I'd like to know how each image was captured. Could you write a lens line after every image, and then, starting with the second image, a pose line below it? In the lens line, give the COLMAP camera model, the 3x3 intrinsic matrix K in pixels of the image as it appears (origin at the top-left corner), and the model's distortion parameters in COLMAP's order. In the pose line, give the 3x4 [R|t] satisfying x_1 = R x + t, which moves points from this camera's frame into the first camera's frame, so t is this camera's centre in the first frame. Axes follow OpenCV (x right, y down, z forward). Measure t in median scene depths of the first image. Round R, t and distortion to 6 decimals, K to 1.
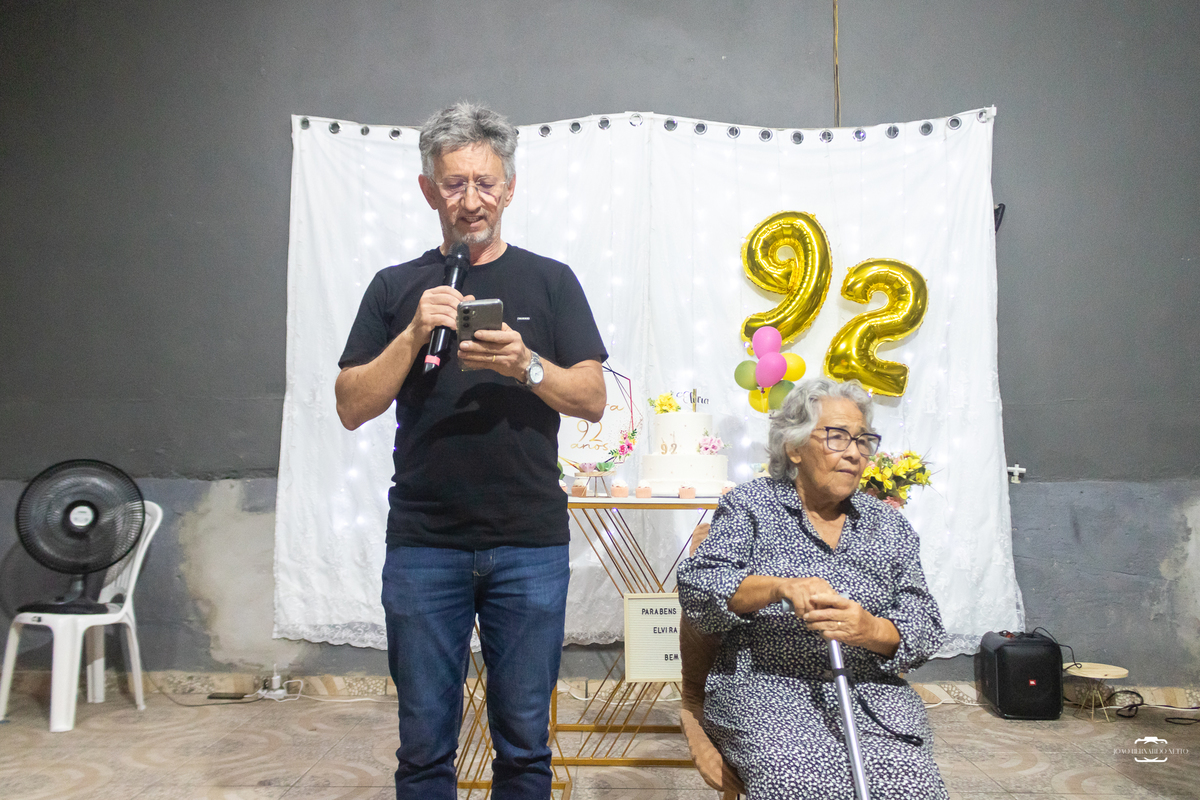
lens RADIAL K [[983.9, 0, 584.8], [0, 983.9, 413.8], [0, 0, 1]] dist [0.014368, 0.000319]
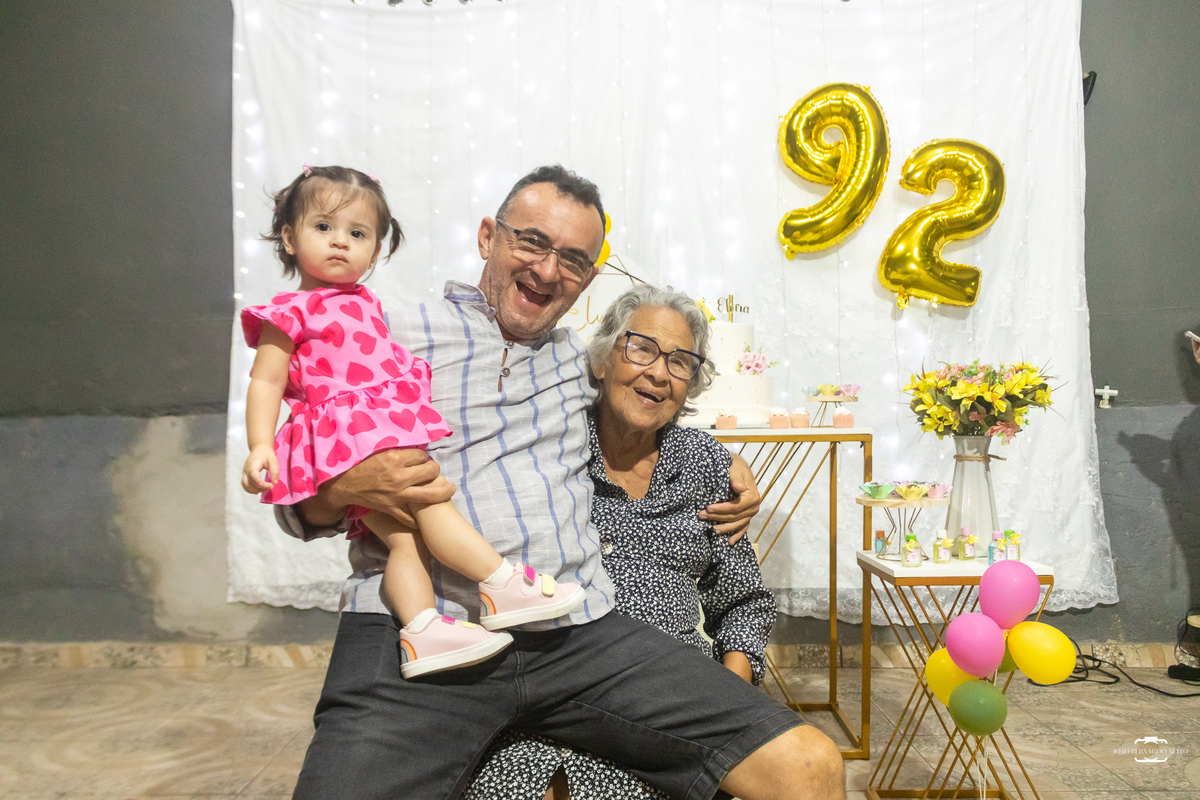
lens RADIAL K [[983.9, 0, 584.8], [0, 983.9, 413.8], [0, 0, 1]] dist [0.014368, 0.000319]
pose [[0.999882, -0.012697, 0.008704, -0.014414], [0.012153, 0.998132, 0.059880, 0.019052], [-0.009448, -0.059767, 0.998168, 0.161175]]
